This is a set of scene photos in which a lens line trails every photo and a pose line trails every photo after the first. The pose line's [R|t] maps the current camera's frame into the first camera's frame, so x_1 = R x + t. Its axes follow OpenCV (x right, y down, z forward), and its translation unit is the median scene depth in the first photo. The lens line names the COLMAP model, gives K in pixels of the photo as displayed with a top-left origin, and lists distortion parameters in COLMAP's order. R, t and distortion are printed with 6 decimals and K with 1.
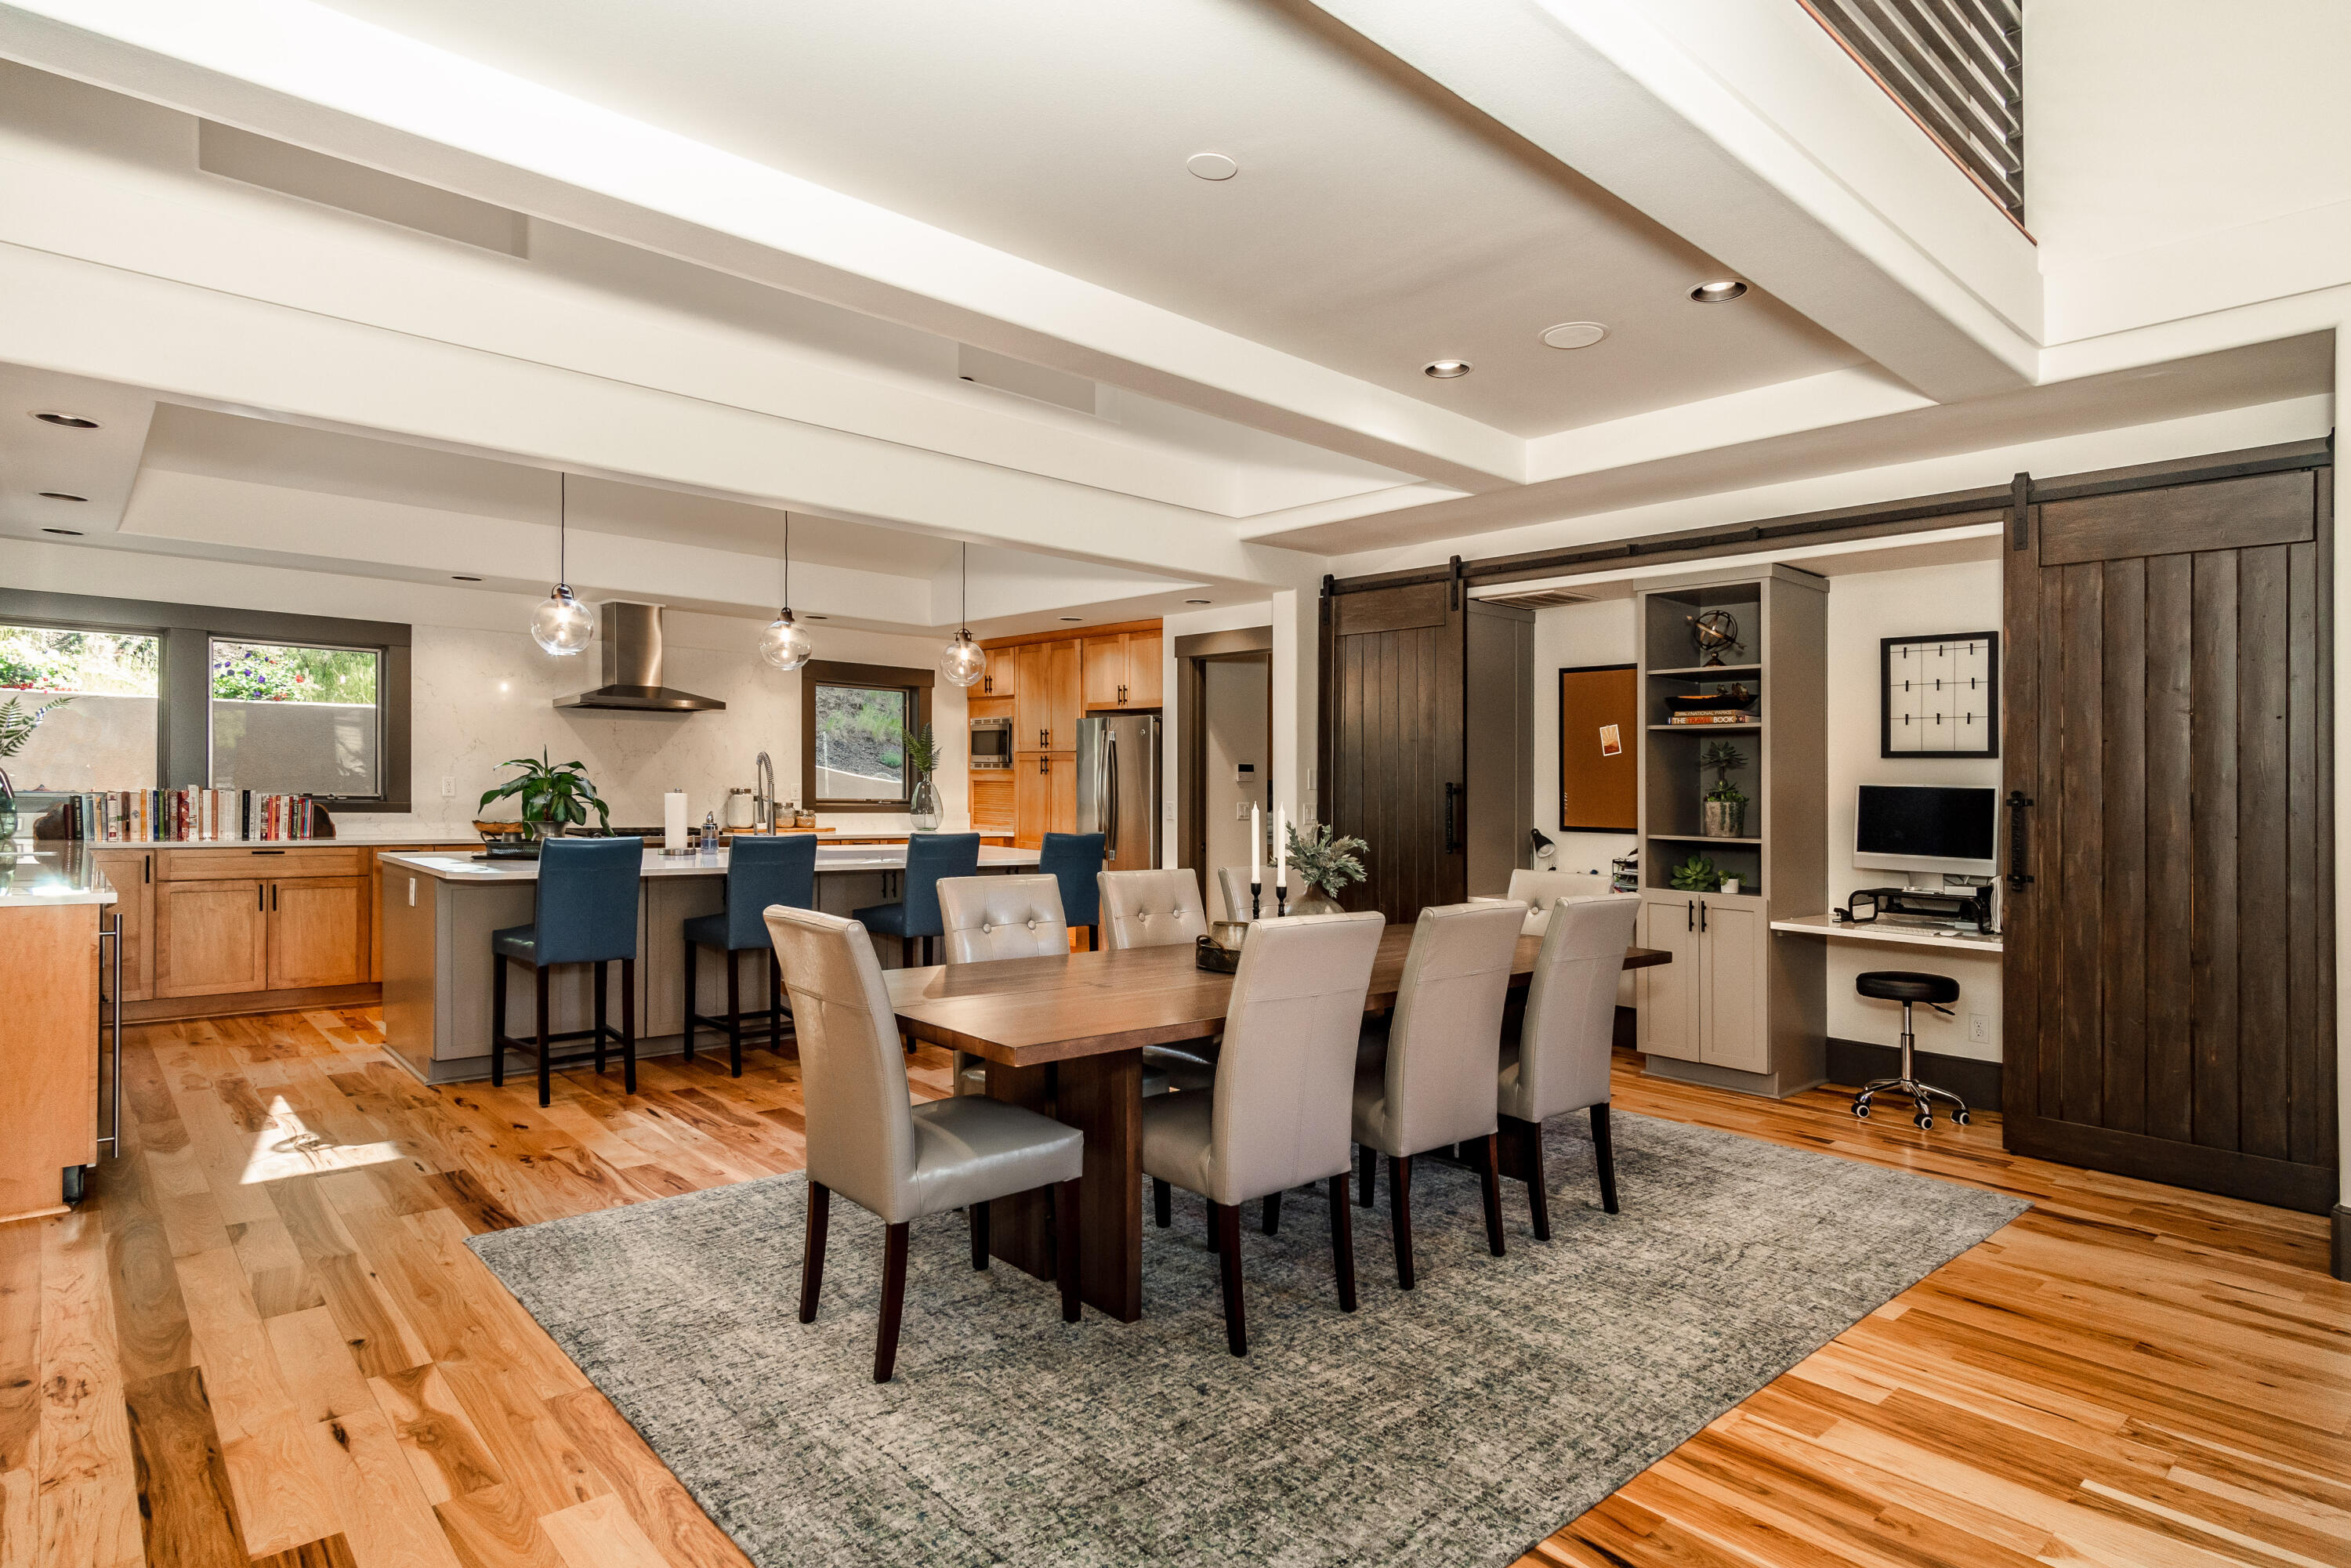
lens RADIAL K [[1265.0, 0, 1185.2], [0, 1265.0, 787.5], [0, 0, 1]] dist [0.008495, -0.000107]
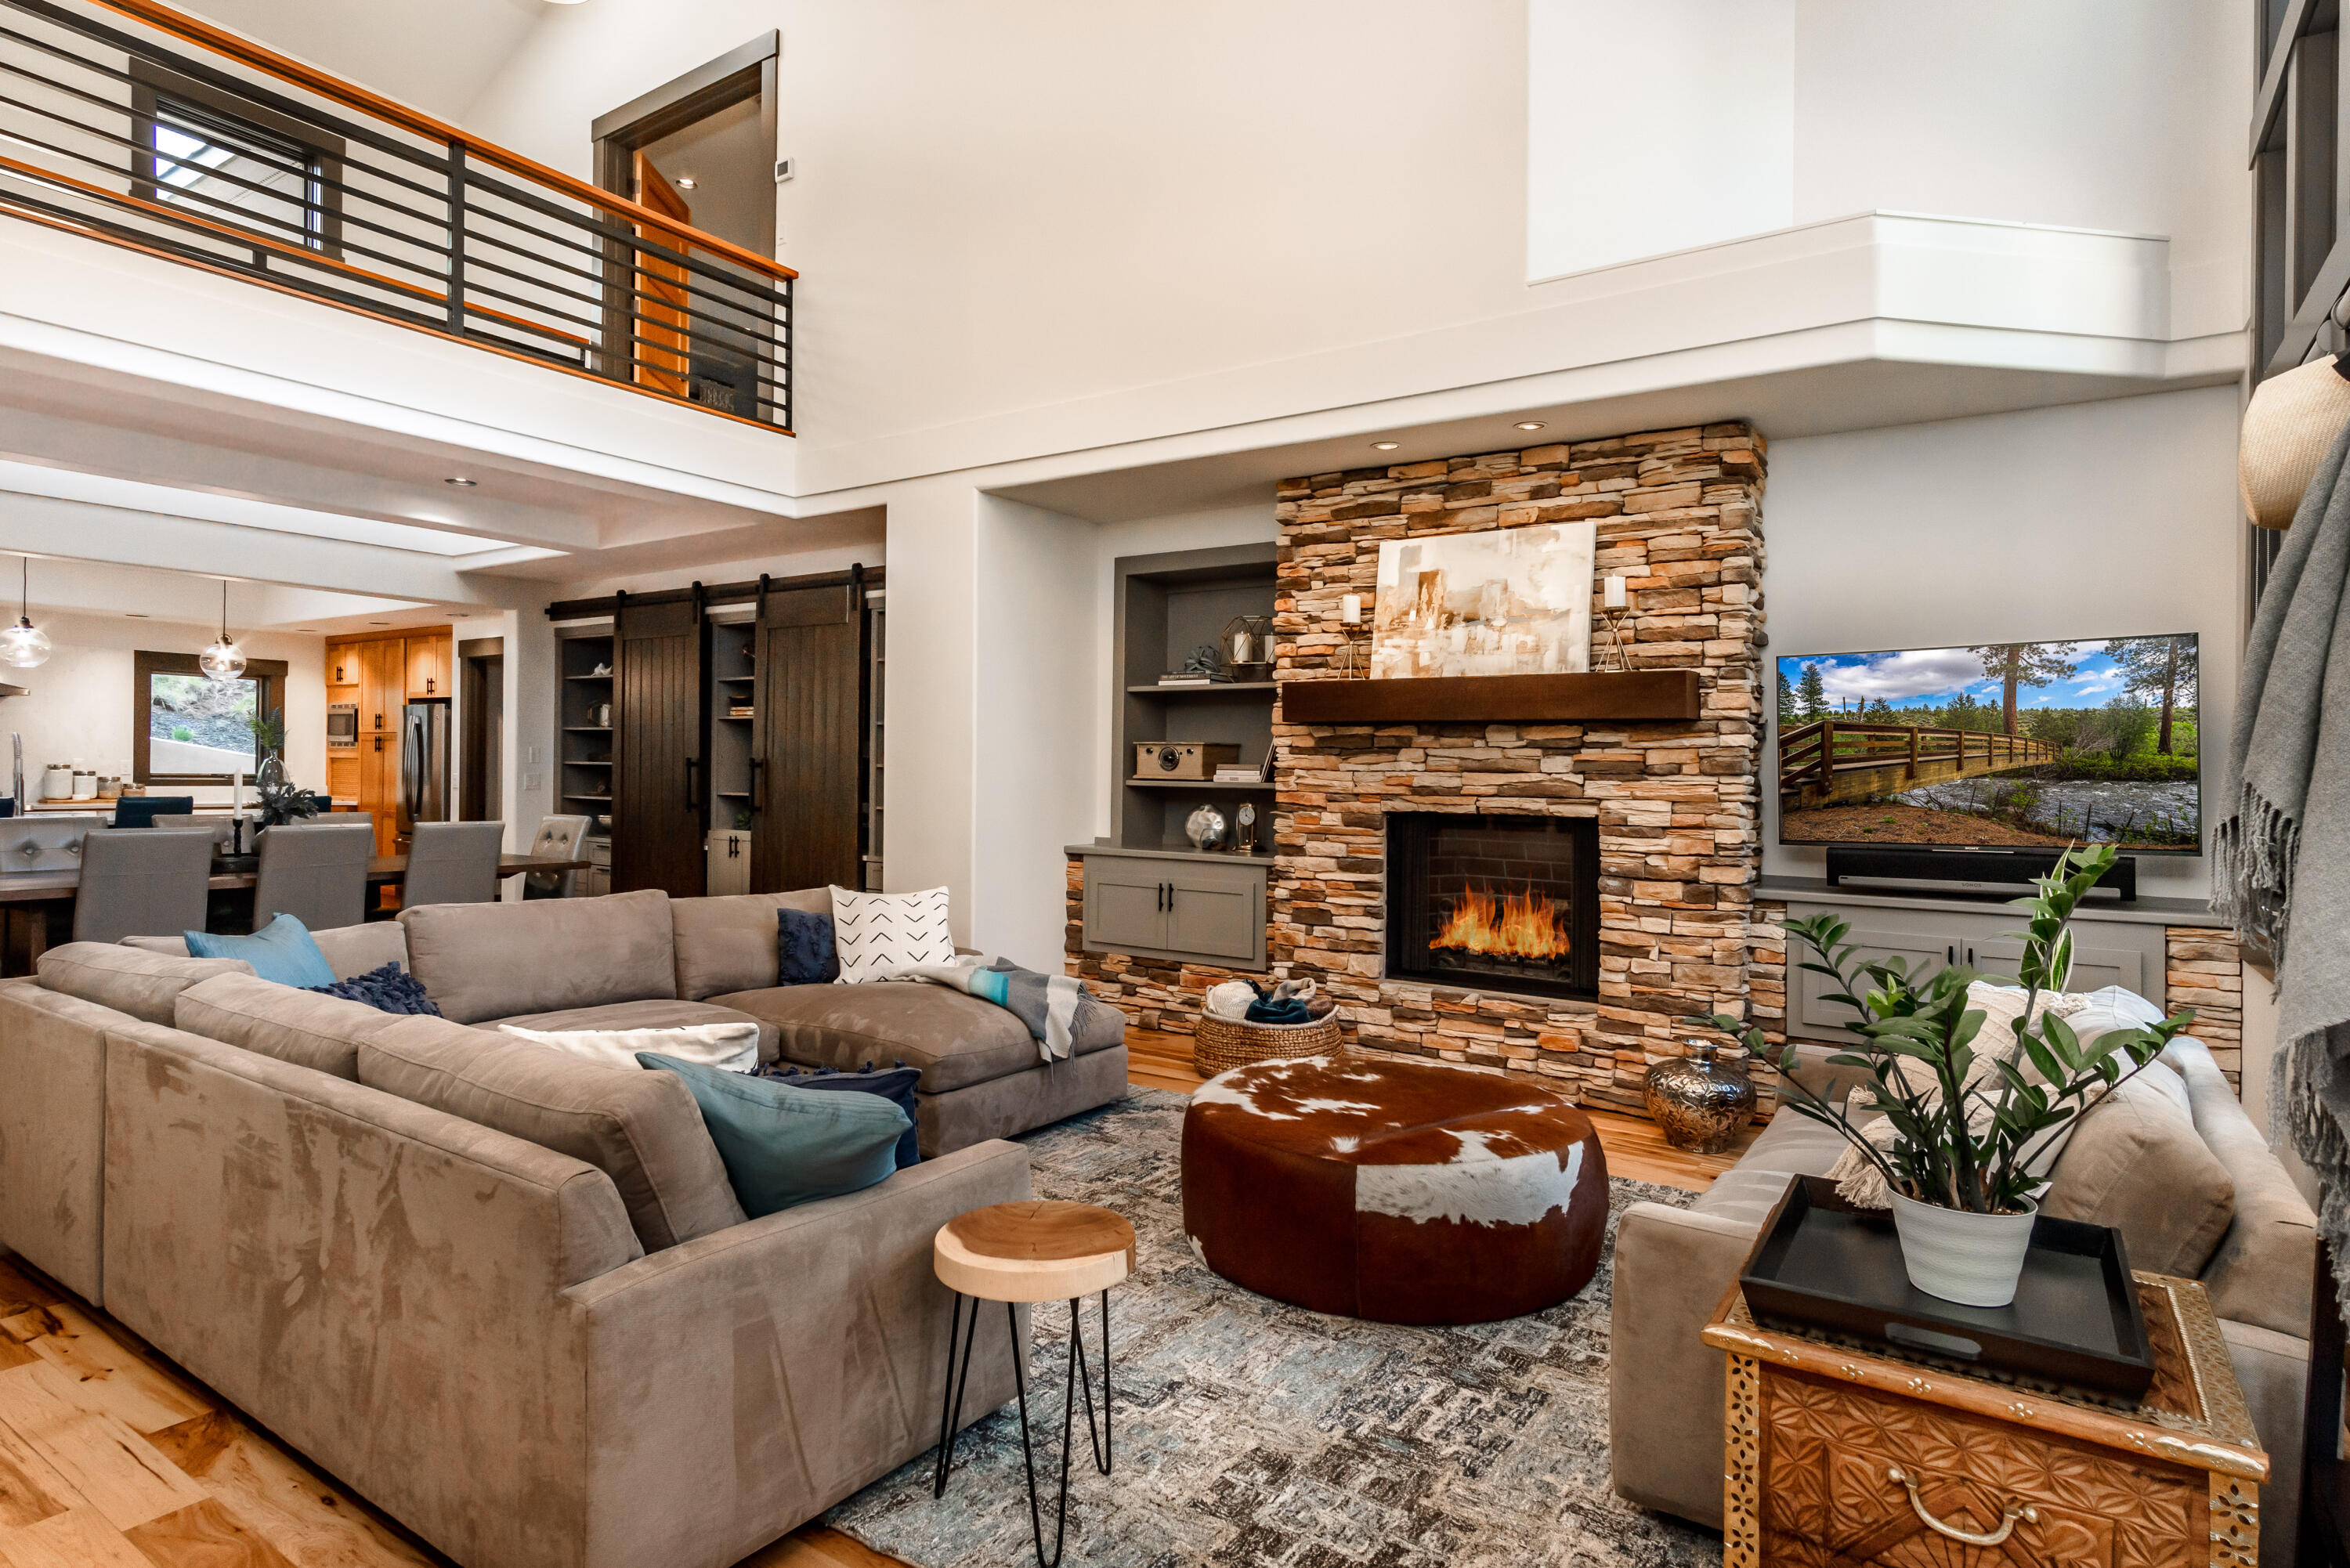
lens RADIAL K [[1264.5, 0, 1177.1], [0, 1264.5, 756.7], [0, 0, 1]] dist [0.008495, -0.000107]
pose [[0.971055, -0.002122, 0.238845, 0.539659], [0.004411, 0.999949, -0.009047, 0.013344], [-0.238814, 0.009839, 0.971016, -0.536149]]
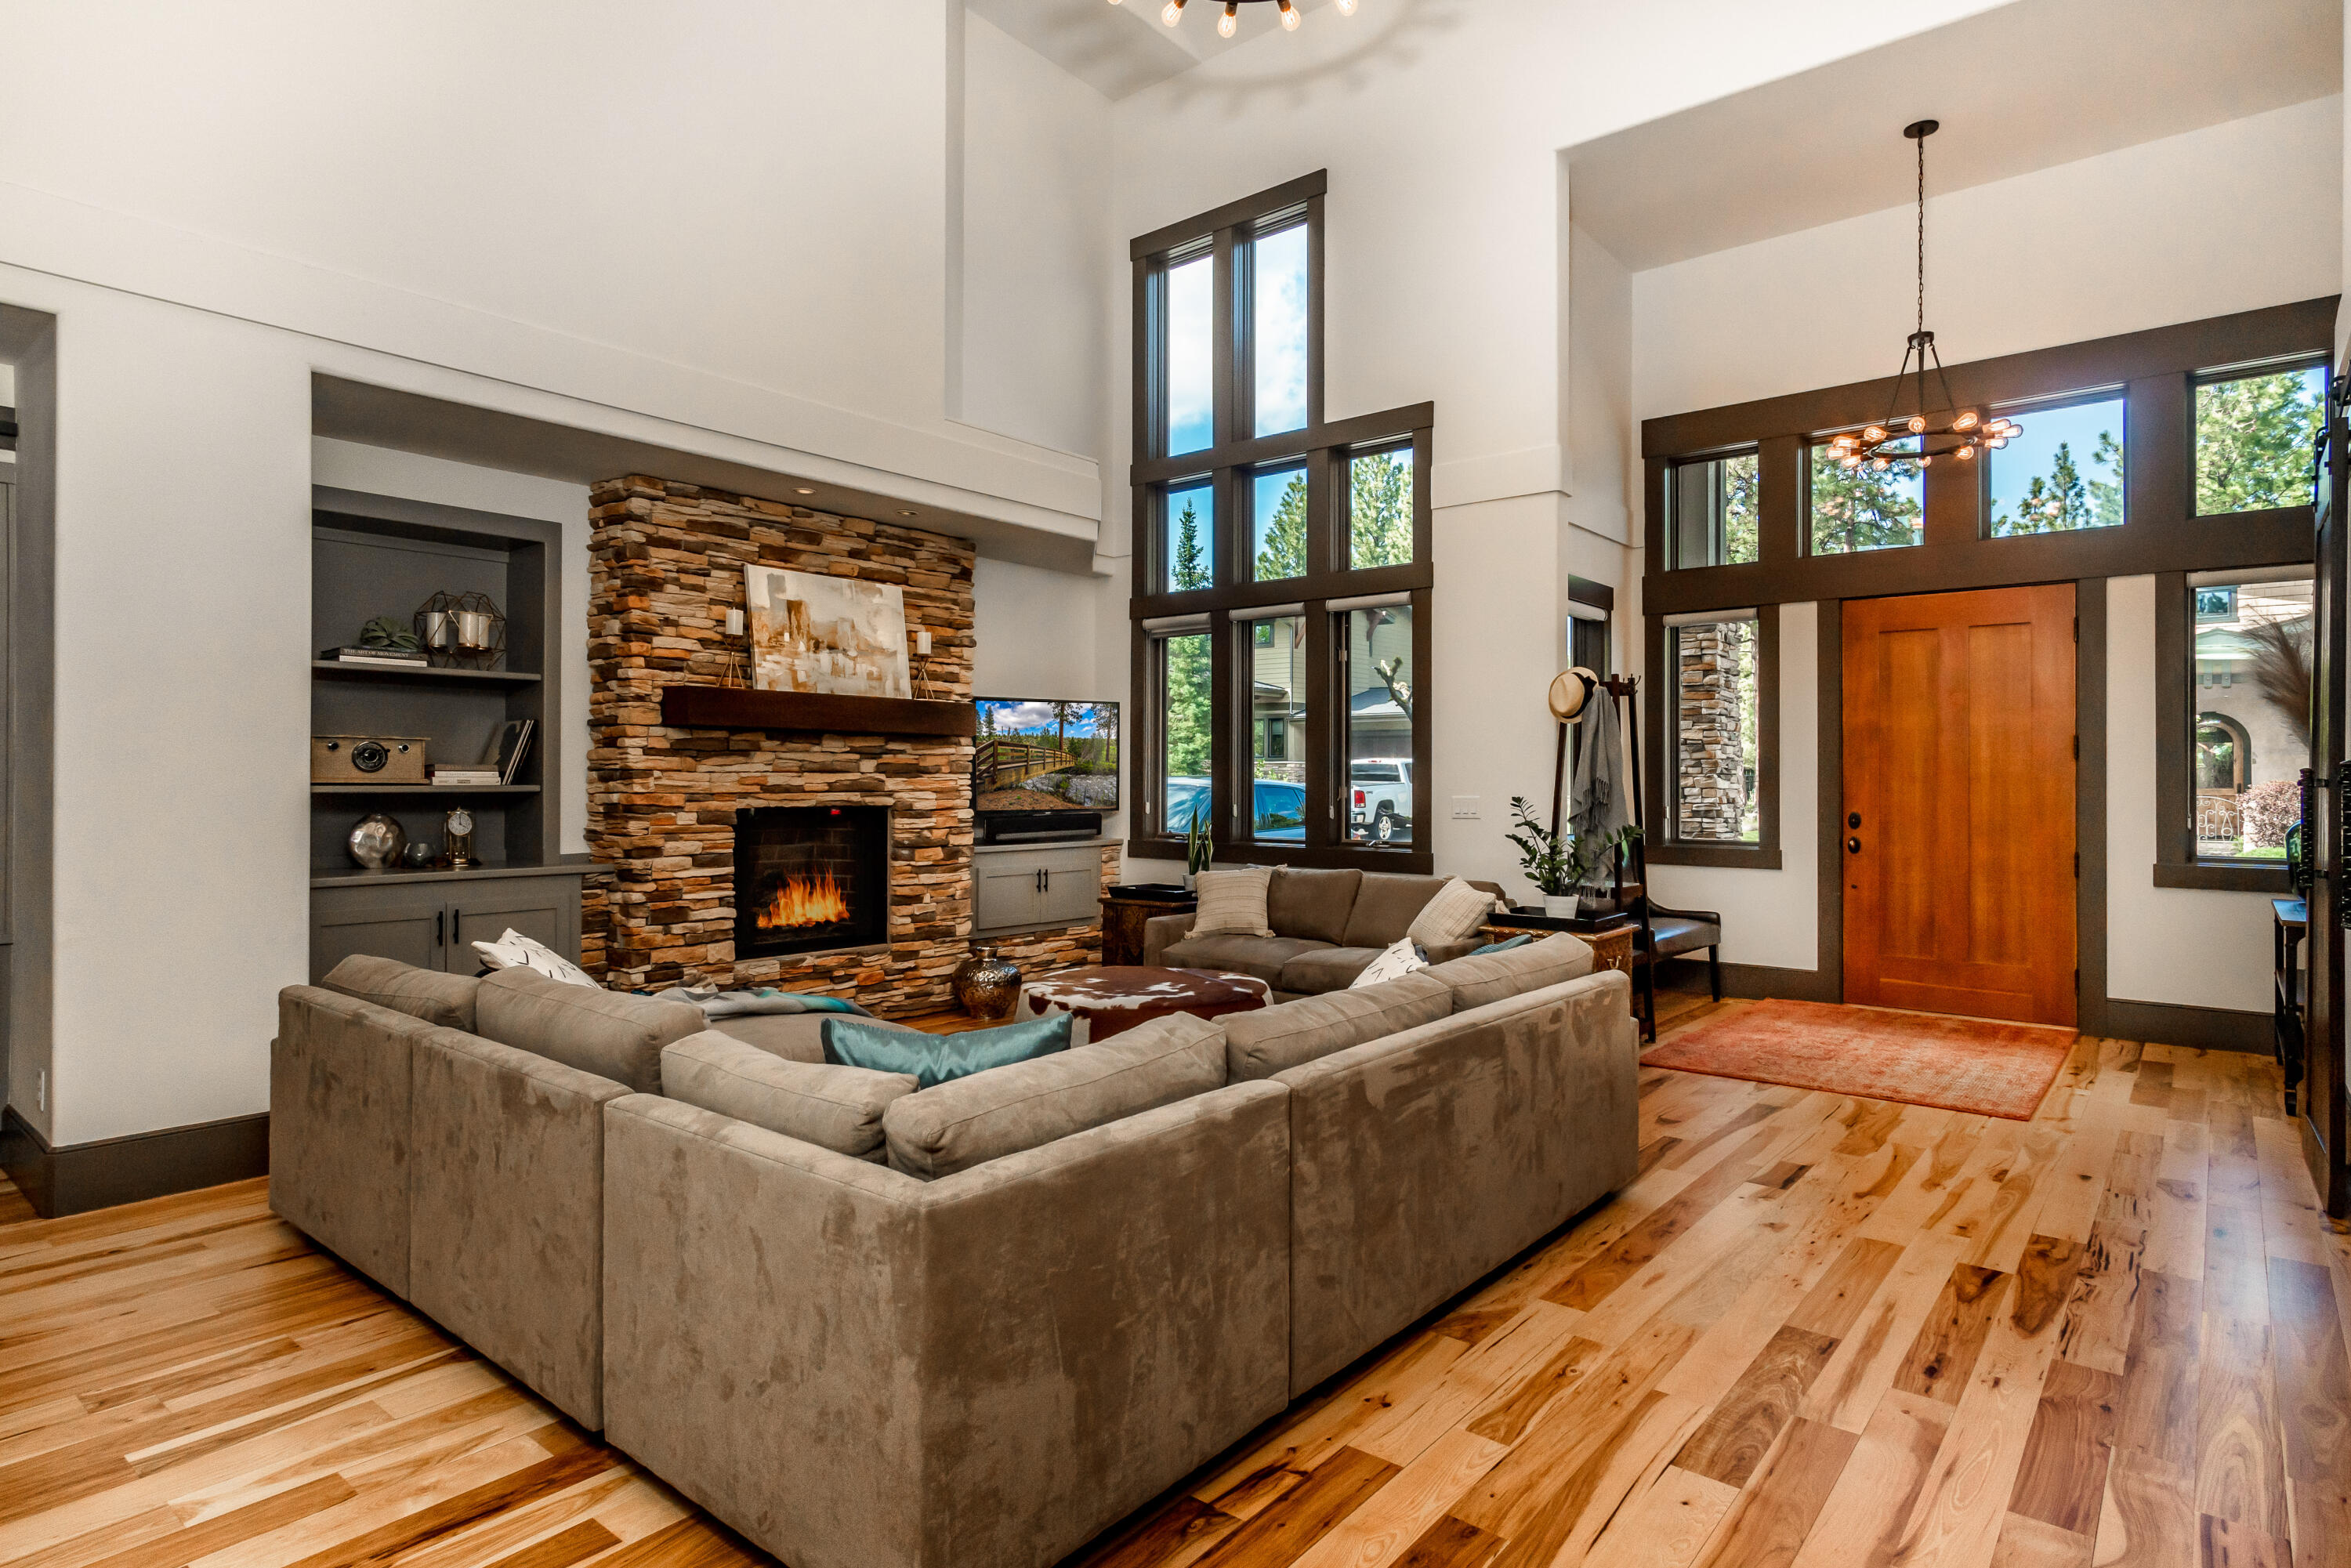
lens RADIAL K [[1265.0, 0, 1182.5], [0, 1265.0, 748.4], [0, 0, 1]] dist [0.008495, -0.000107]
pose [[-0.155478, 0.002673, 0.987836, -0.206205], [-0.007465, 0.999965, -0.003881, -0.002546], [-0.987811, -0.007978, -0.155453, 0.183446]]
